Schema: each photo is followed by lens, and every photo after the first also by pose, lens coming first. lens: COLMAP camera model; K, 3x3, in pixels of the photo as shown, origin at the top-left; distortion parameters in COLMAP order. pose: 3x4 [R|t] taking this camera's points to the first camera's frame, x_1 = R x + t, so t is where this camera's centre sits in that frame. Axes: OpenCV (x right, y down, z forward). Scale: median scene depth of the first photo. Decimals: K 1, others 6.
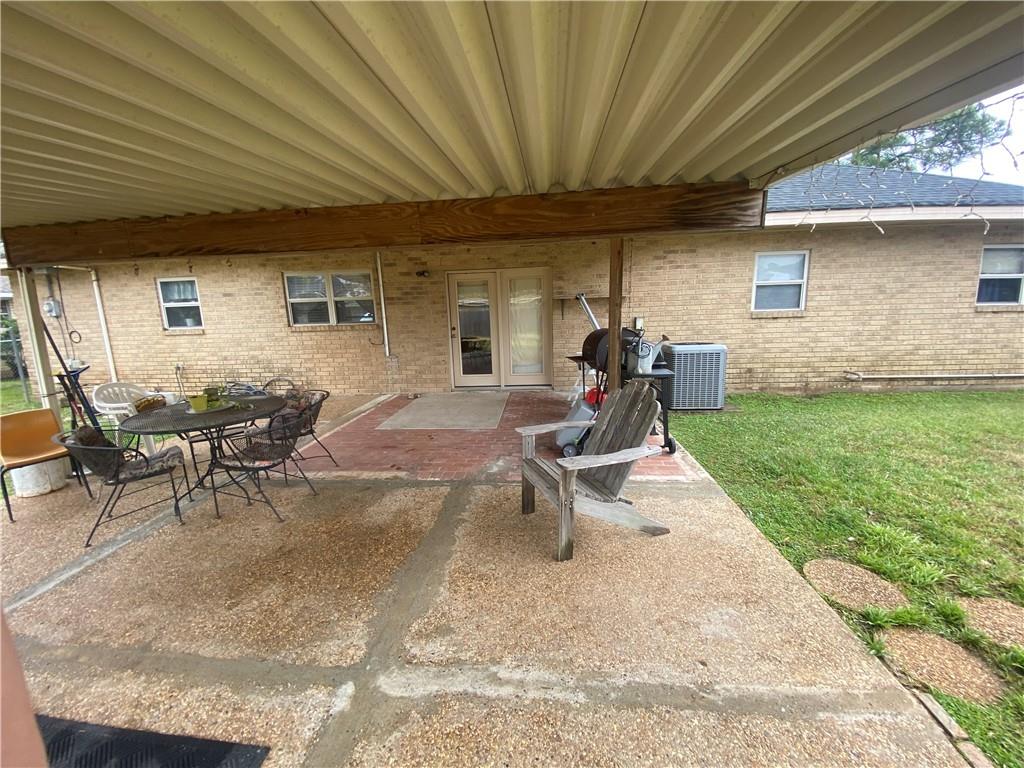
lens RADIAL K [[419.7, 0, 517.0], [0, 419.7, 380.9], [0, 0, 1]] dist [0.000157, -0.000590]
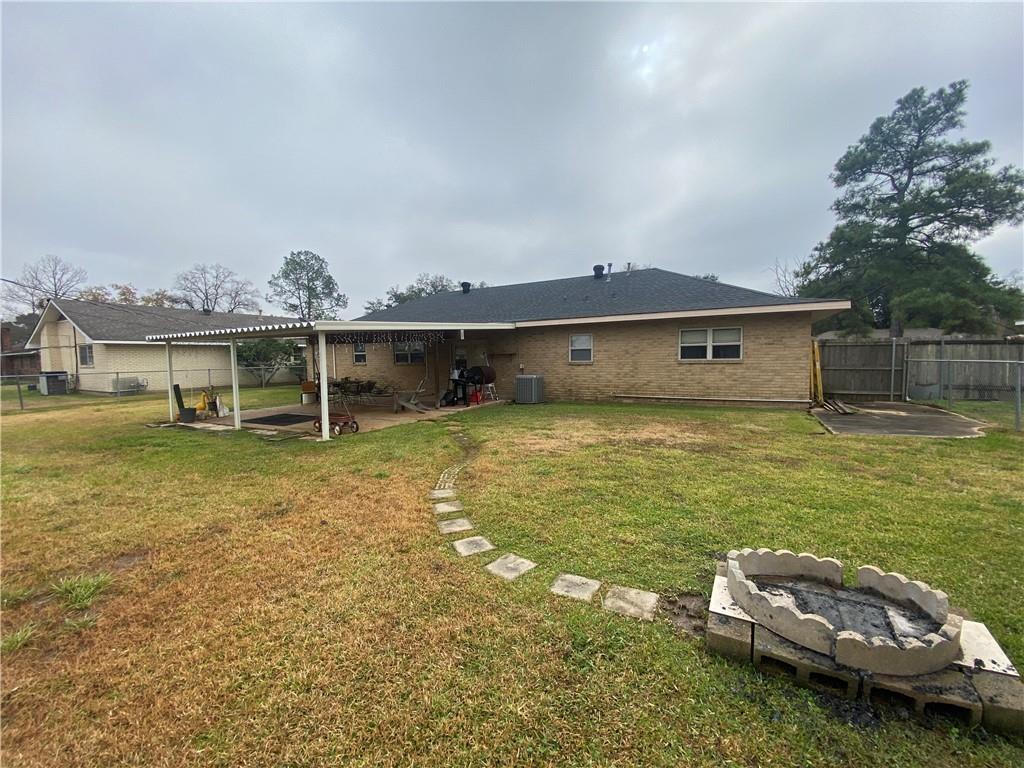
lens RADIAL K [[419.7, 0, 517.0], [0, 419.7, 380.9], [0, 0, 1]] dist [0.000157, -0.000590]
pose [[0.917995, 0.040667, -0.394501, 1.149081], [-0.087277, 0.991058, -0.100930, 0.163267], [0.386869, 0.127084, 0.913336, -0.991884]]
